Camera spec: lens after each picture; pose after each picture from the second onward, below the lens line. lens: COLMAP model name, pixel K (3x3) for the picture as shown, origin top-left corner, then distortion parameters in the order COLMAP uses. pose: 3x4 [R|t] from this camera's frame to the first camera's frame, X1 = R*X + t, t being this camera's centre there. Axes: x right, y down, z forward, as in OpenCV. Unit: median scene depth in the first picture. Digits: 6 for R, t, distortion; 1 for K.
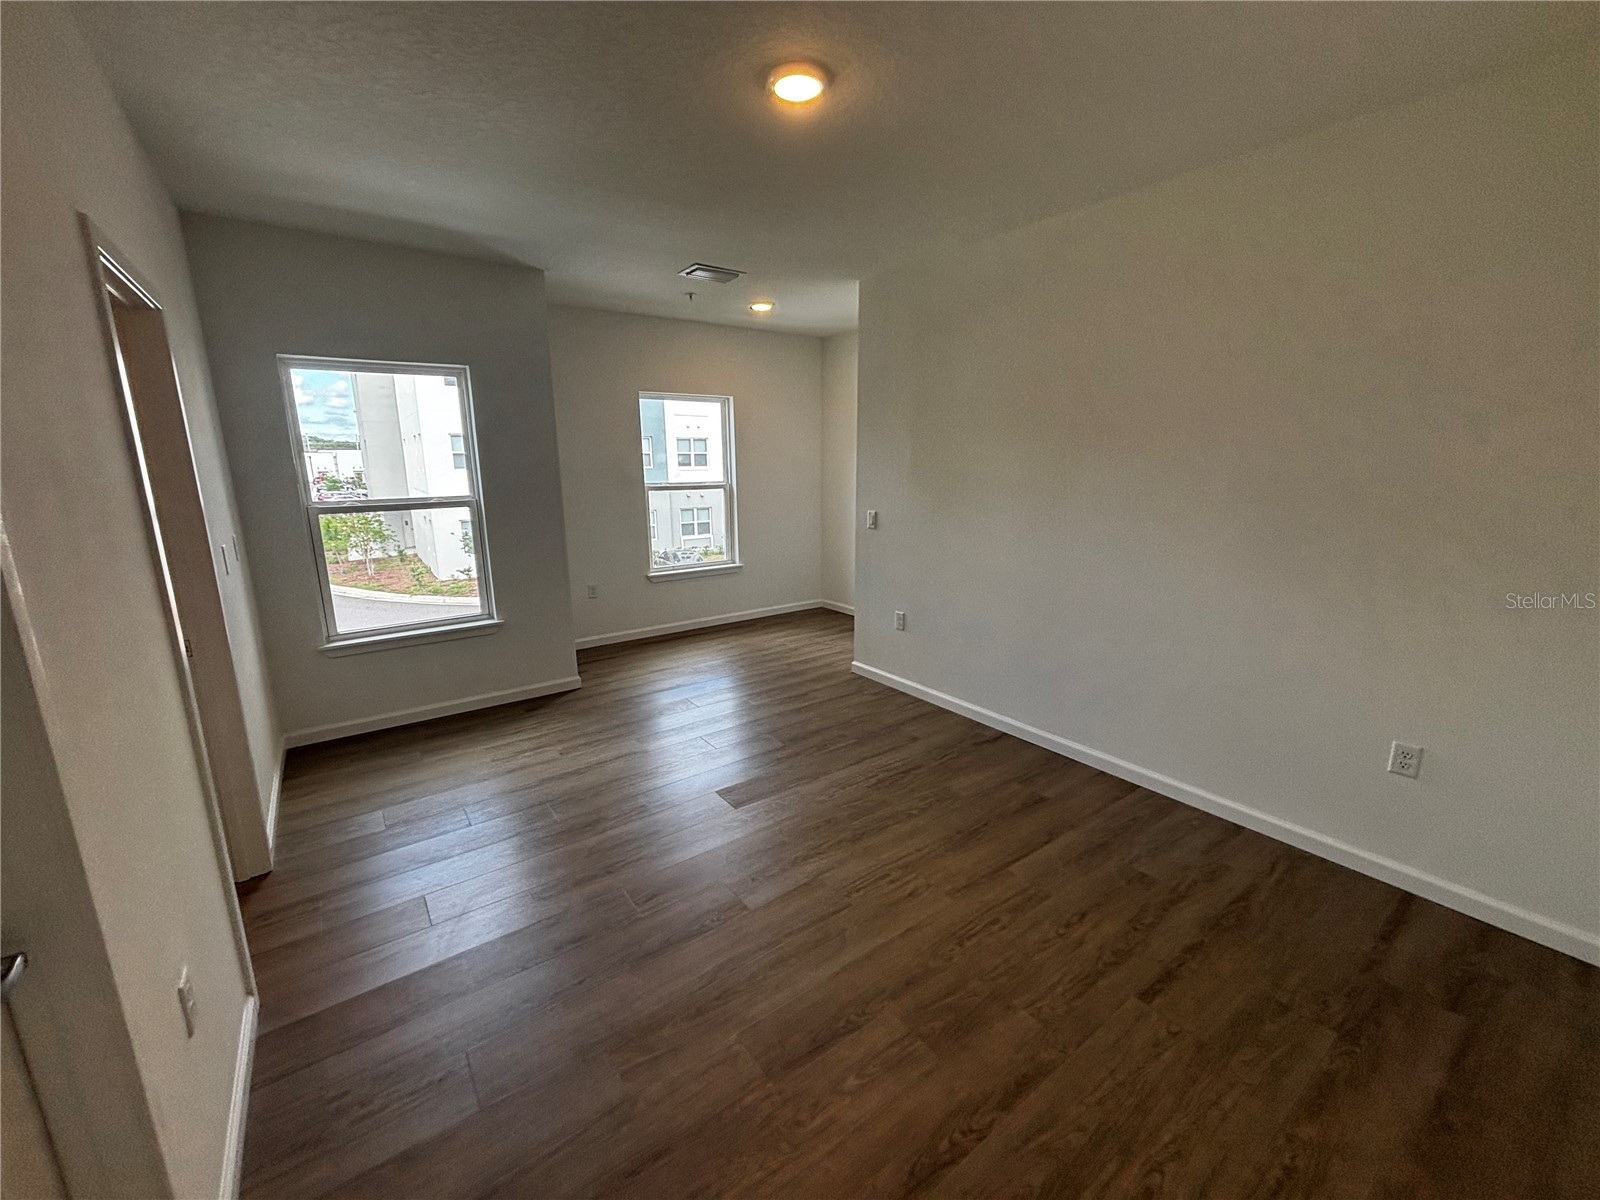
lens RADIAL K [[648.9, 0, 804.4], [0, 648.9, 598.7], [0, 0, 1]] dist [-0.002087, -0.000275]
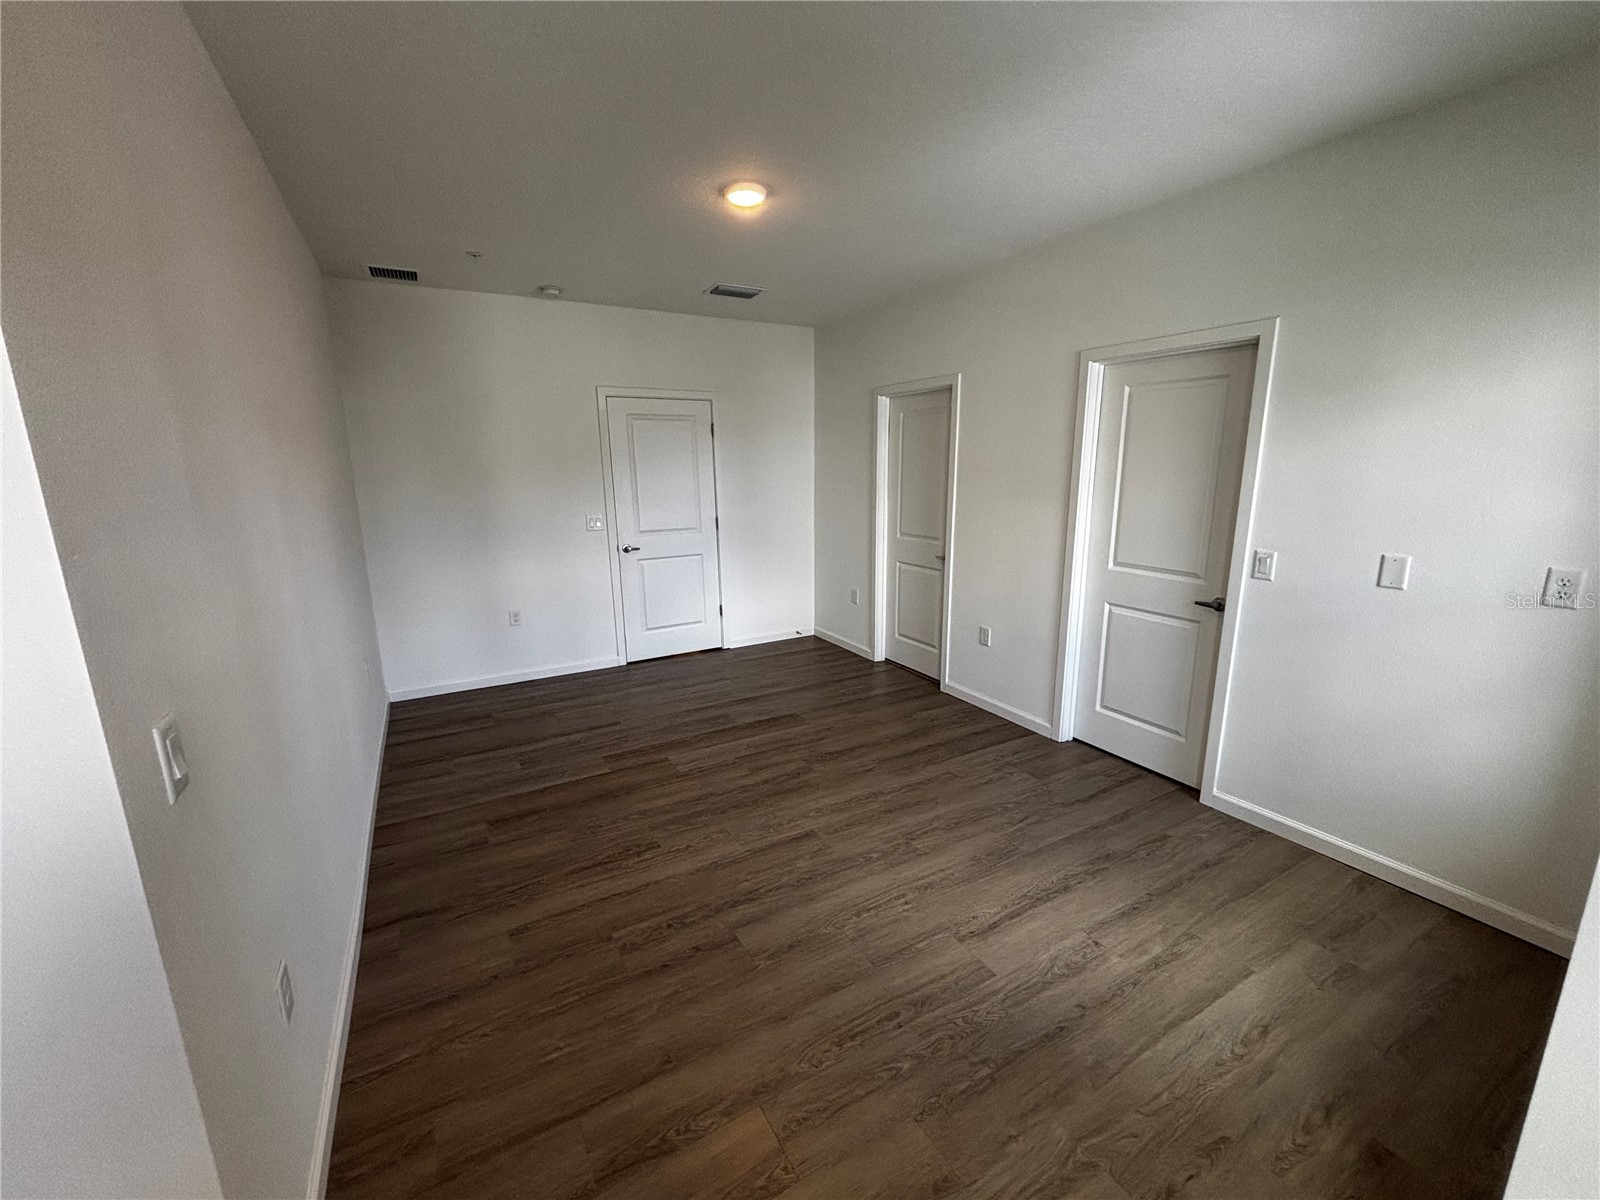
lens RADIAL K [[631.7, 0, 797.3], [0, 631.7, 614.1], [0, 0, 1]] dist [-0.001094, -0.000224]
pose [[-0.991712, -0.003870, 0.128424, -0.109764], [0.053623, 0.895862, 0.441086, -0.199362], [-0.116757, 0.444317, -0.888229, 0.907761]]
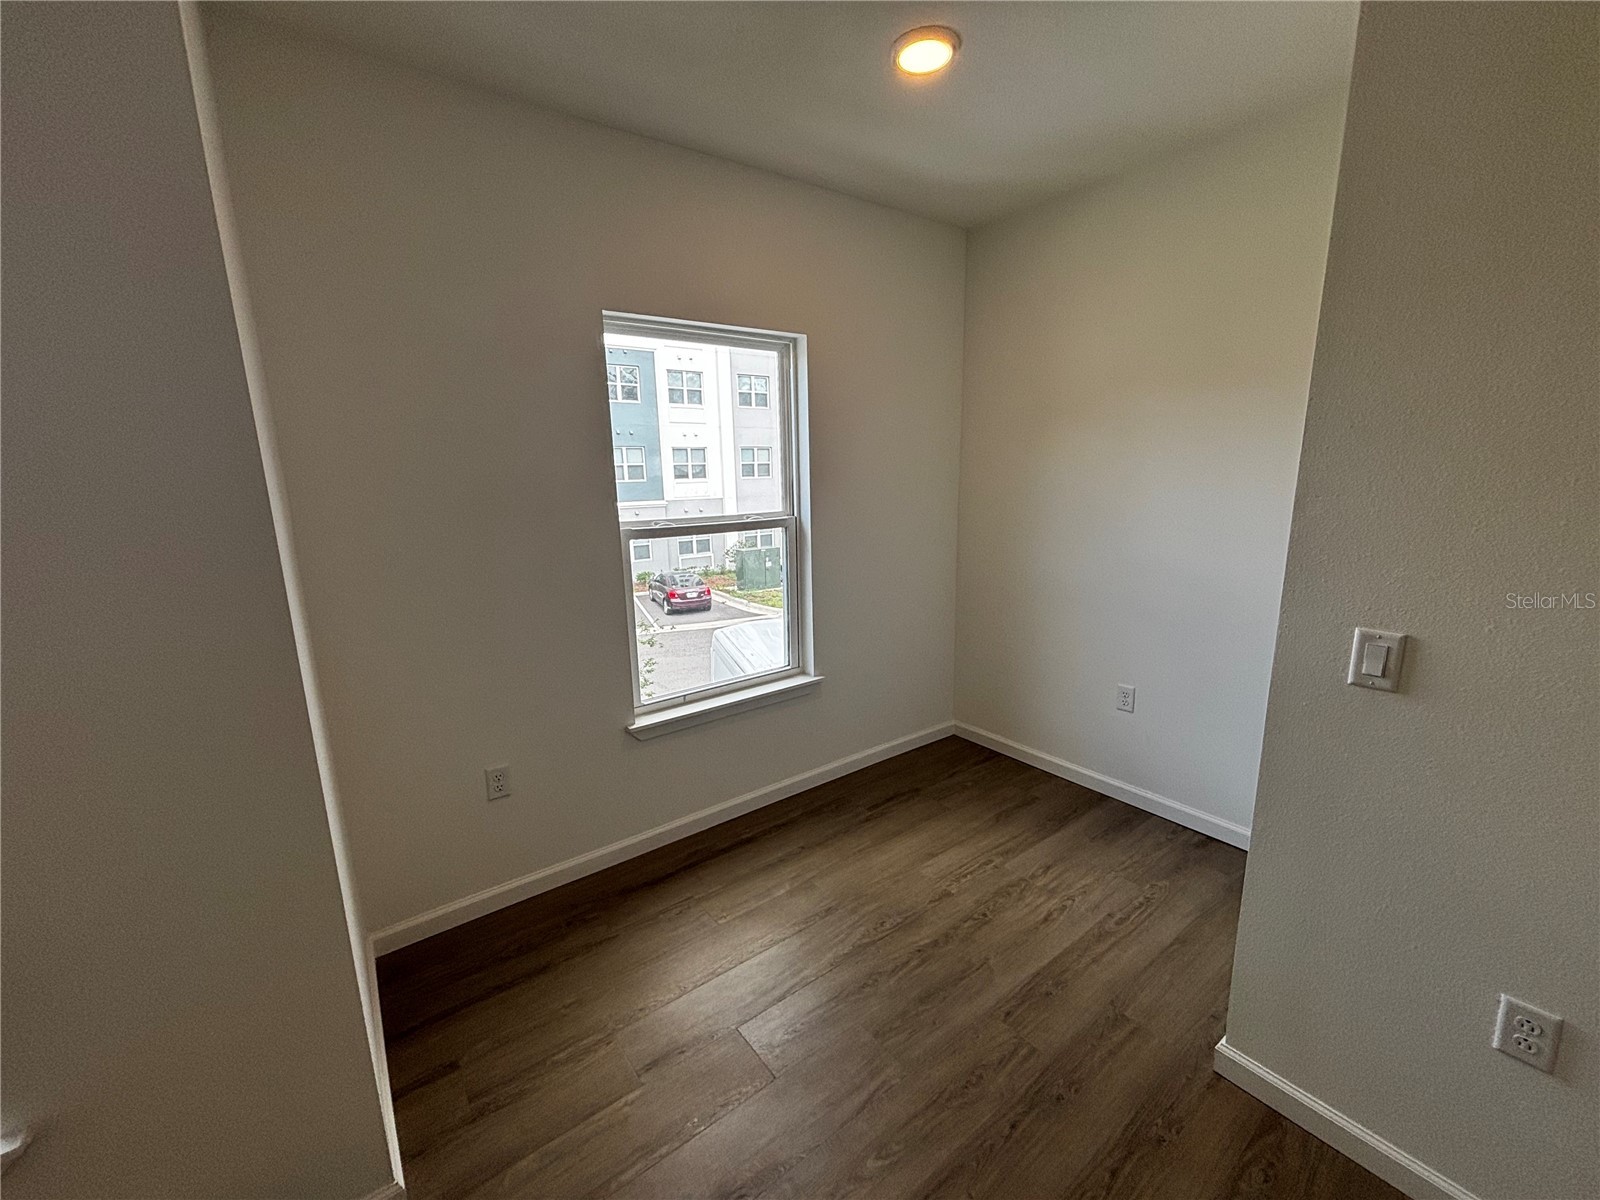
lens RADIAL K [[645.1, 0, 810.0], [0, 645.1, 600.9], [0, 0, 1]] dist [0.053275, -0.000099]
pose [[0.999815, -0.011758, 0.015209, -0.124794], [0.011949, 0.999850, -0.012565, -0.117908], [-0.015059, 0.012745, 0.999805, 0.560493]]
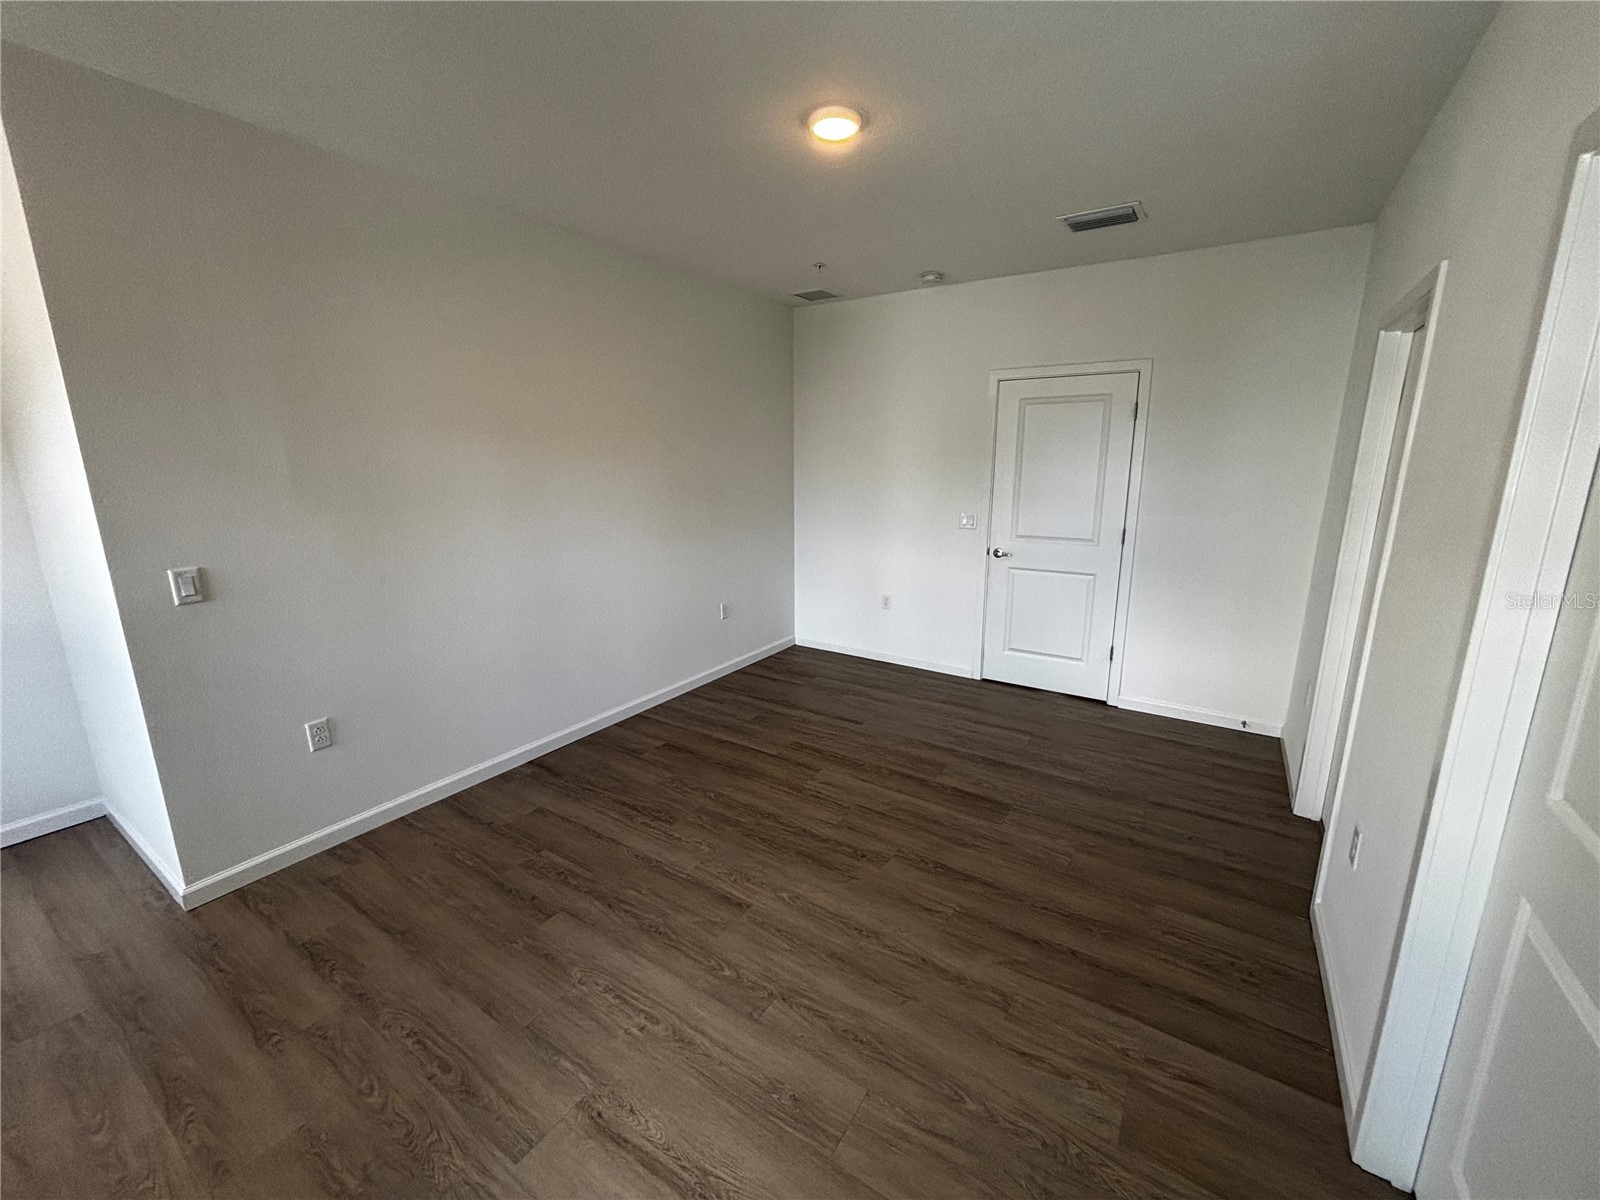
lens RADIAL K [[648.9, 0, 804.4], [0, 648.9, 598.7], [0, 0, 1]] dist [-0.002087, -0.000275]
pose [[-0.357712, -0.194872, 0.913273, -0.414947], [0.206932, 0.937129, 0.281013, -0.123319], [-0.910616, 0.289507, -0.294897, 0.575252]]
